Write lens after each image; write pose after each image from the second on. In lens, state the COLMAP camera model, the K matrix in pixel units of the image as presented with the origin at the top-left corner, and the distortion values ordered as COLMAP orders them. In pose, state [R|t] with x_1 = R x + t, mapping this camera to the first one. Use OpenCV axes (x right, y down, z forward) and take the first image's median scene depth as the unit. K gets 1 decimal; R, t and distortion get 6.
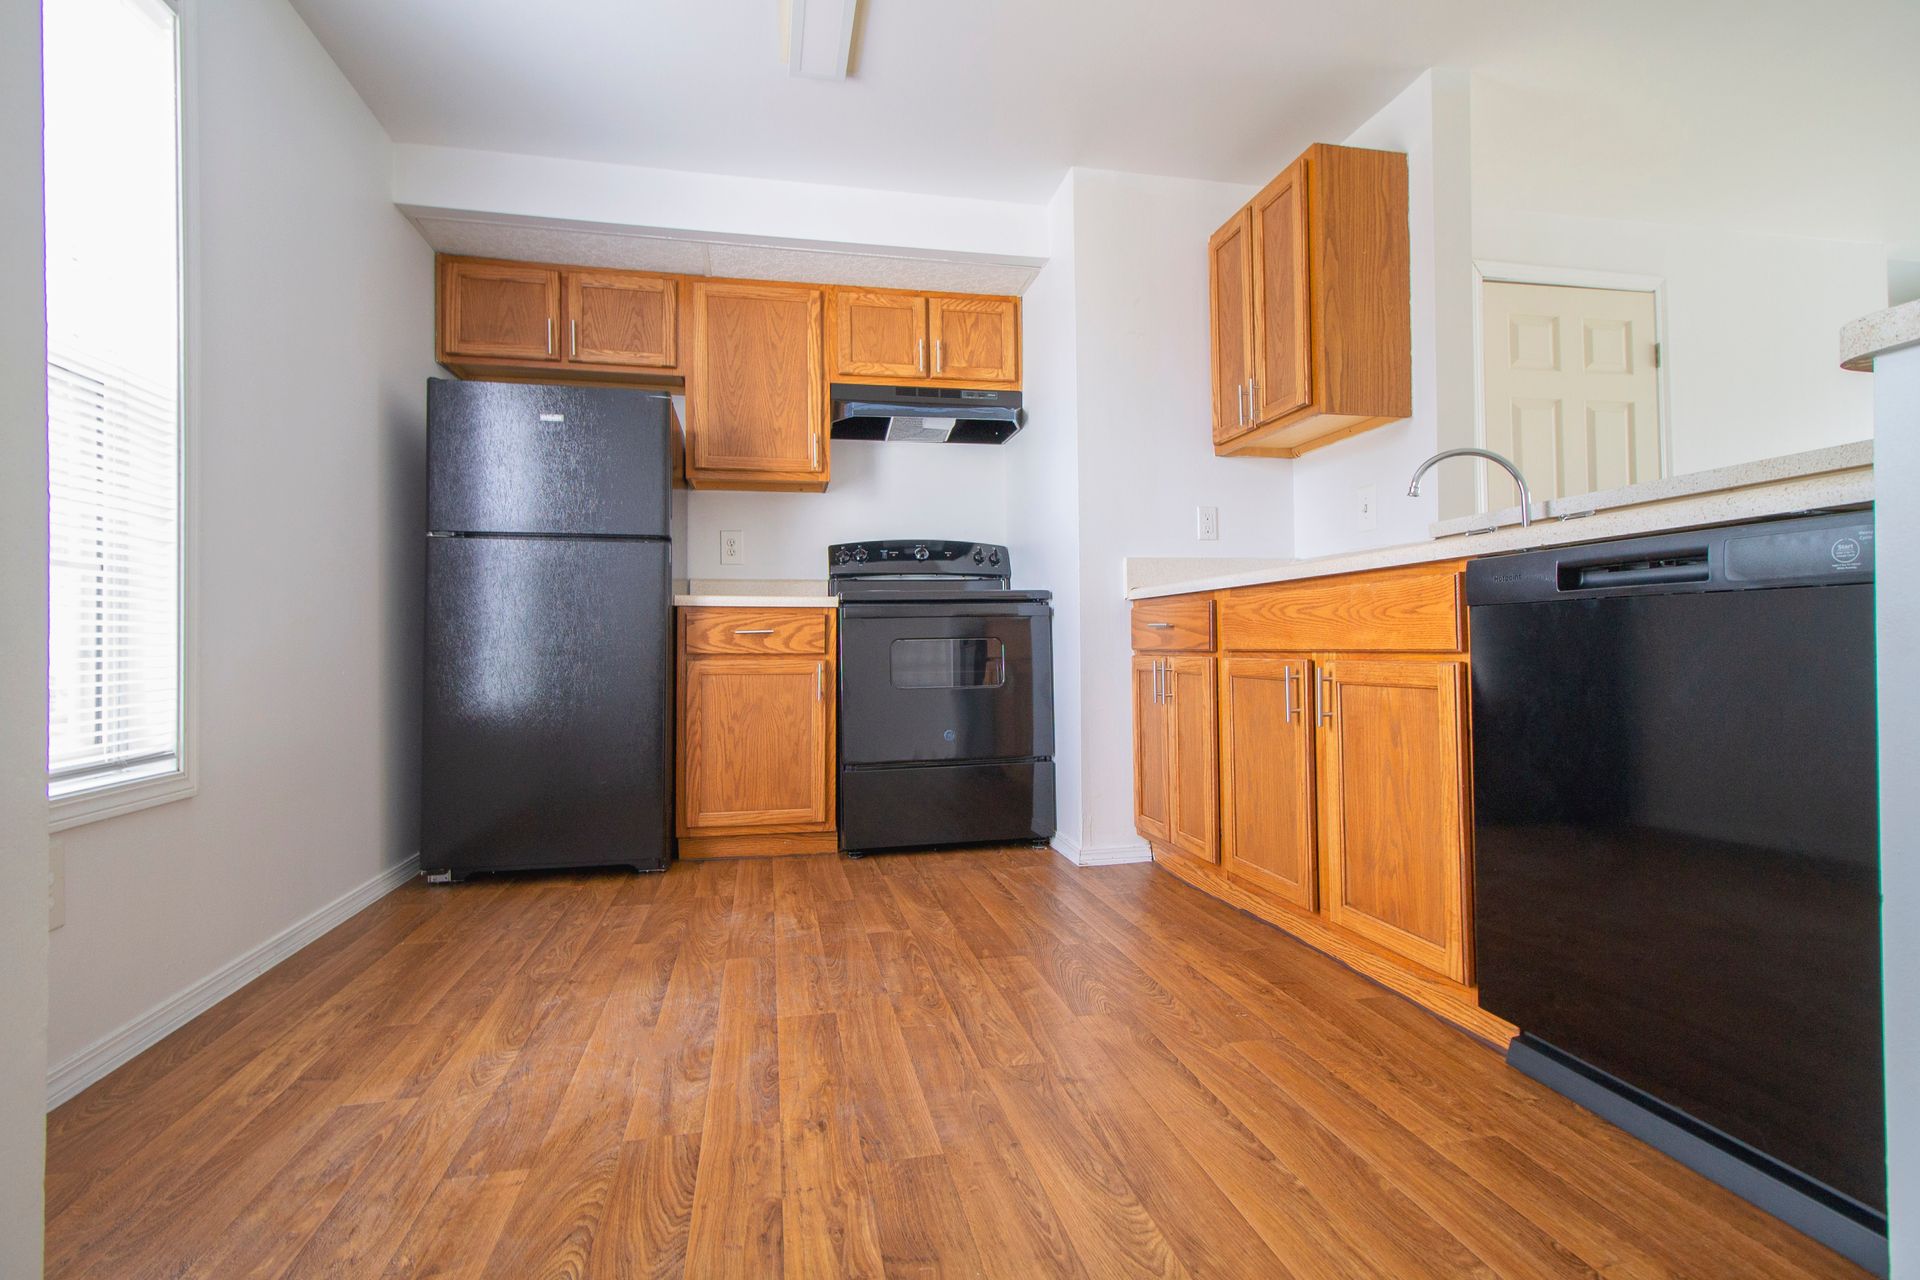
lens RADIAL K [[923.7, 0, 955.4], [0, 923.7, 625.5], [0, 0, 1]] dist [0.000350, 0.004220]
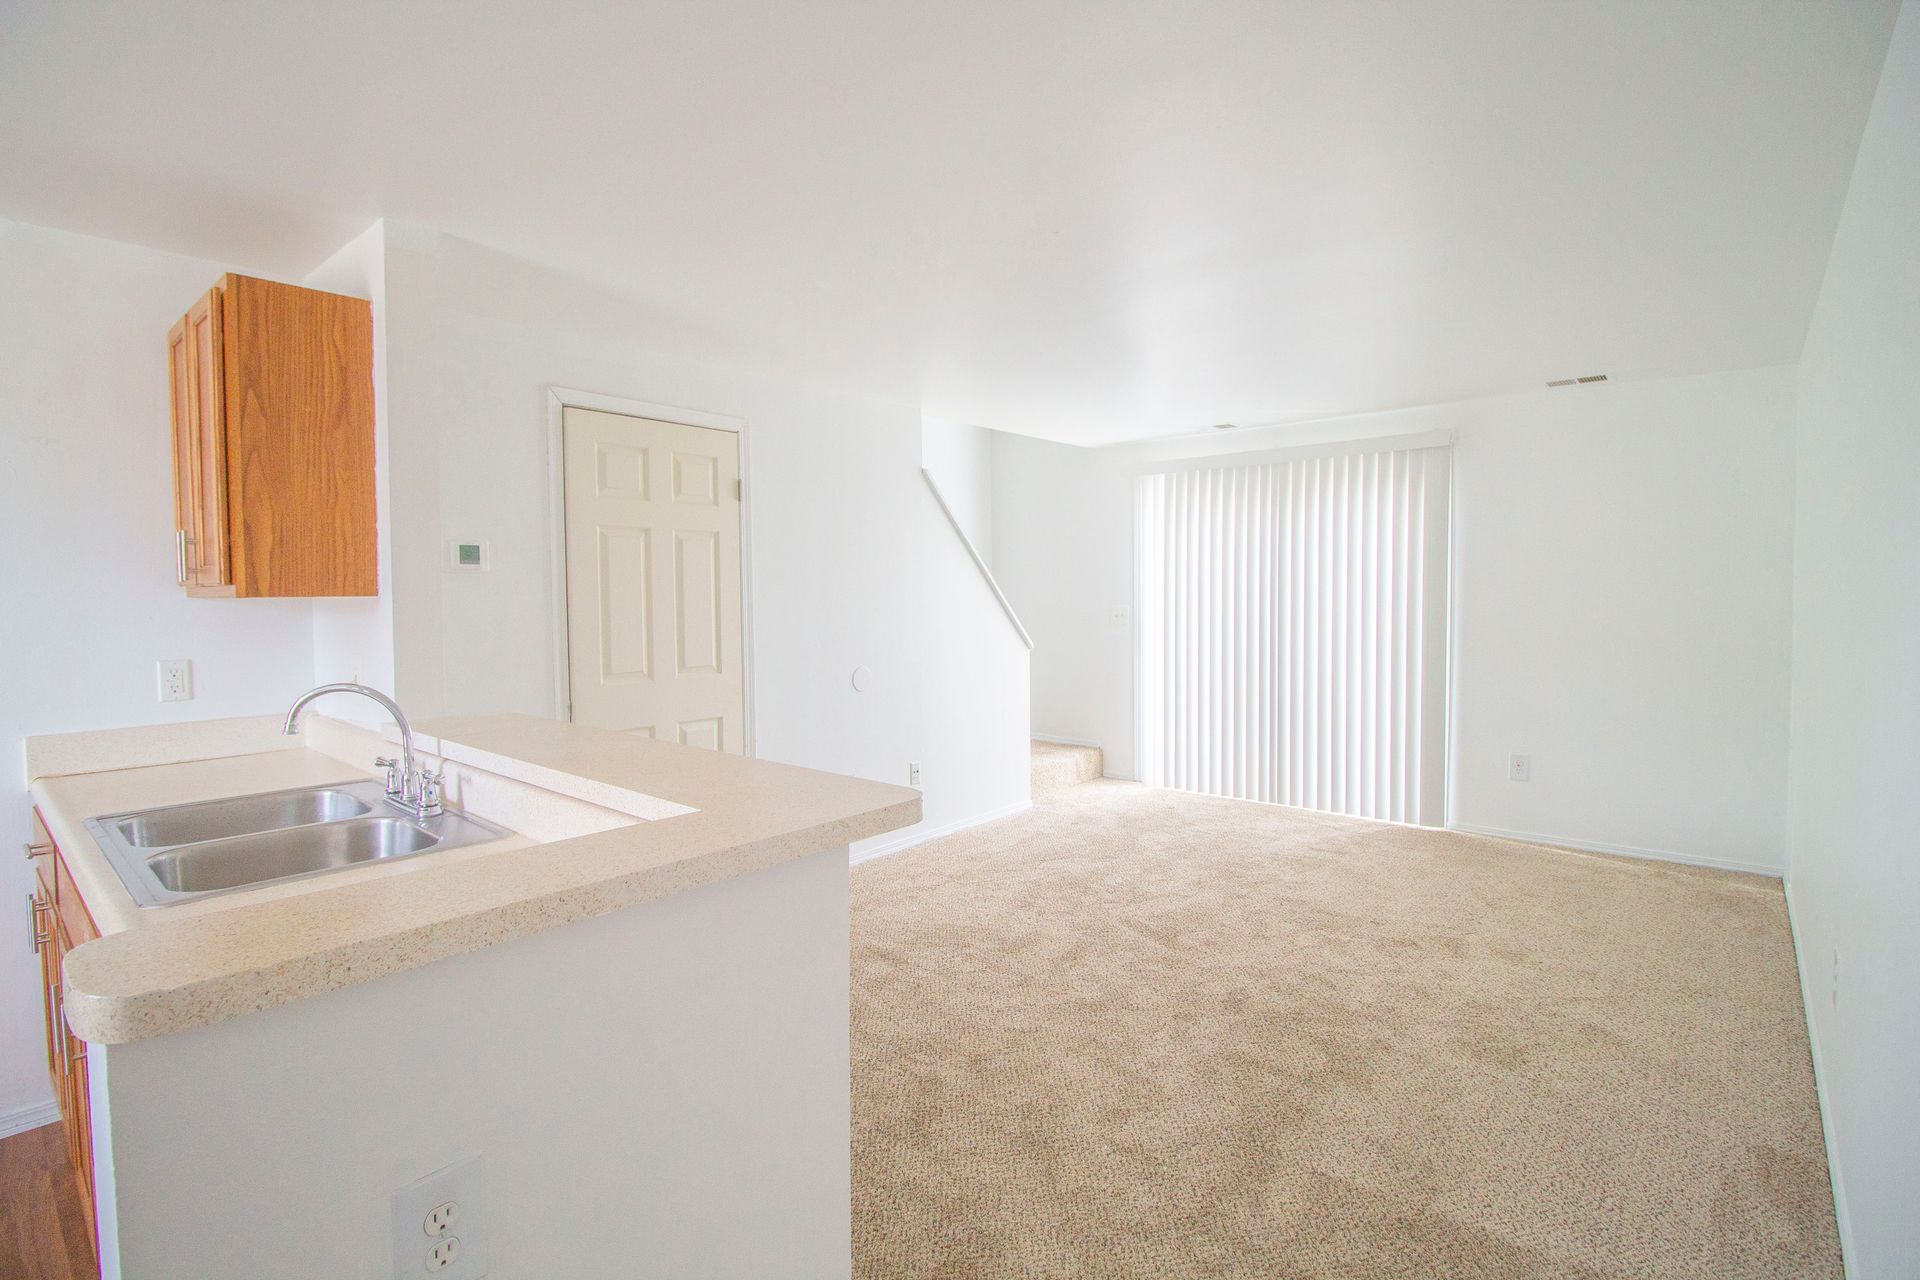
lens RADIAL K [[923.7, 0, 965.3], [0, 923.7, 630.7], [0, 0, 1]] dist [0.000350, 0.004220]
pose [[0.801905, -0.022284, 0.597036, 0.410605], [-0.008216, 0.998798, 0.048316, -0.238955], [-0.597395, -0.043650, 0.800758, -0.088466]]
